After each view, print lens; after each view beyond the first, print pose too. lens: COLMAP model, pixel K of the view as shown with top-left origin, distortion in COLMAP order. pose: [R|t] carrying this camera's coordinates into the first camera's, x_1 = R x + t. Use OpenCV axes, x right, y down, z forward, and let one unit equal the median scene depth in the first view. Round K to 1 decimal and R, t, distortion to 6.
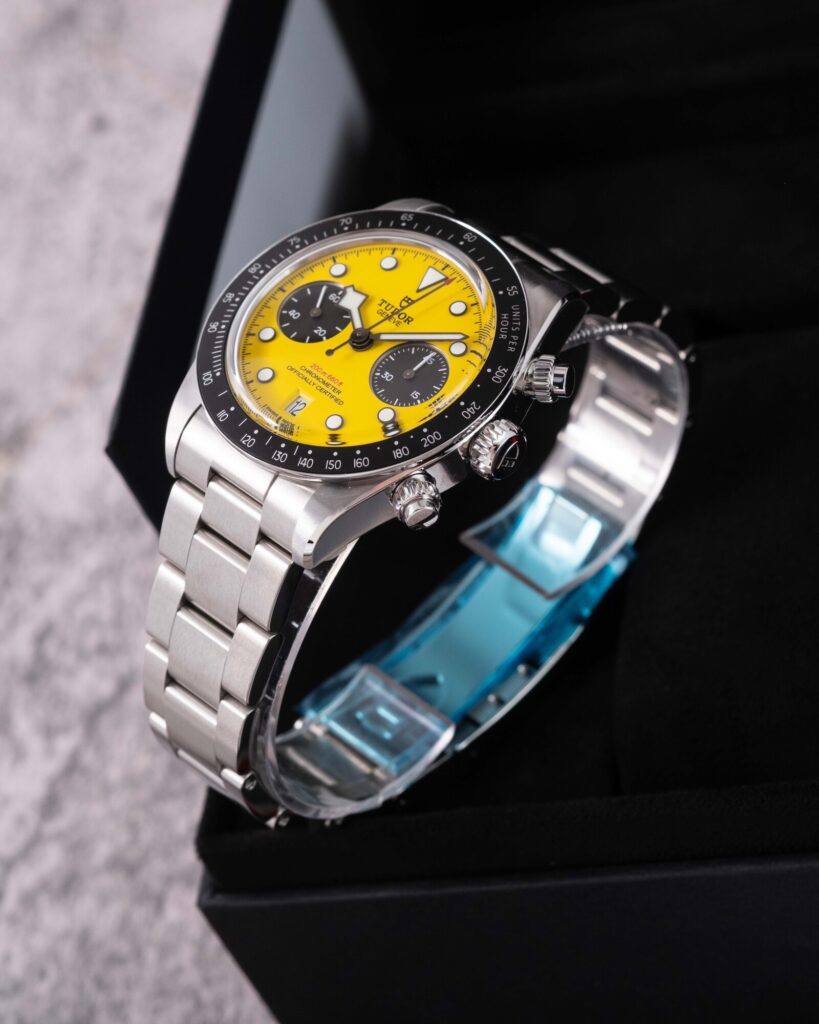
lens RADIAL K [[4314.9, 0, 408.5], [0, 4314.9, 512.2], [0, 0, 1]] dist [0.105545, 0.000000]
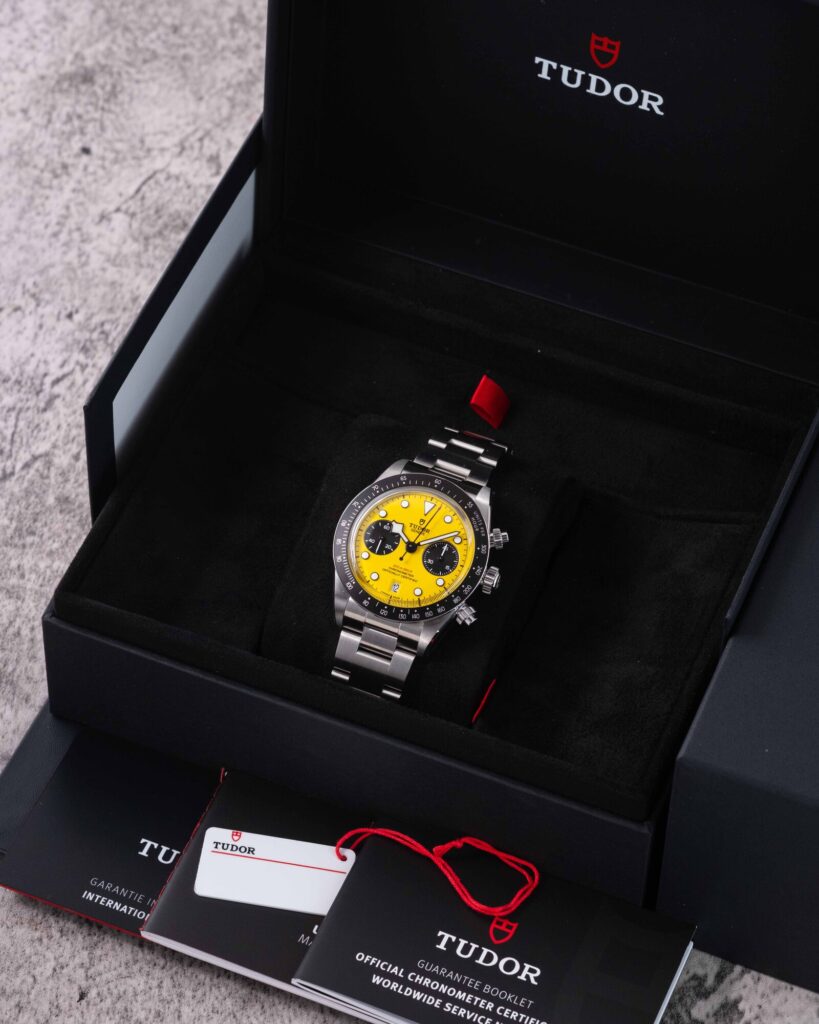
lens RADIAL K [[4314.9, 0, 409.4], [0, 4314.9, 515.8], [0, 0, 1]] dist [0.105545, 0.000000]
pose [[0.912516, -0.328878, 0.243218, -0.538013], [0.253560, 0.921378, 0.294566, -0.698554], [-0.320972, -0.207126, 0.924162, -1.011632]]
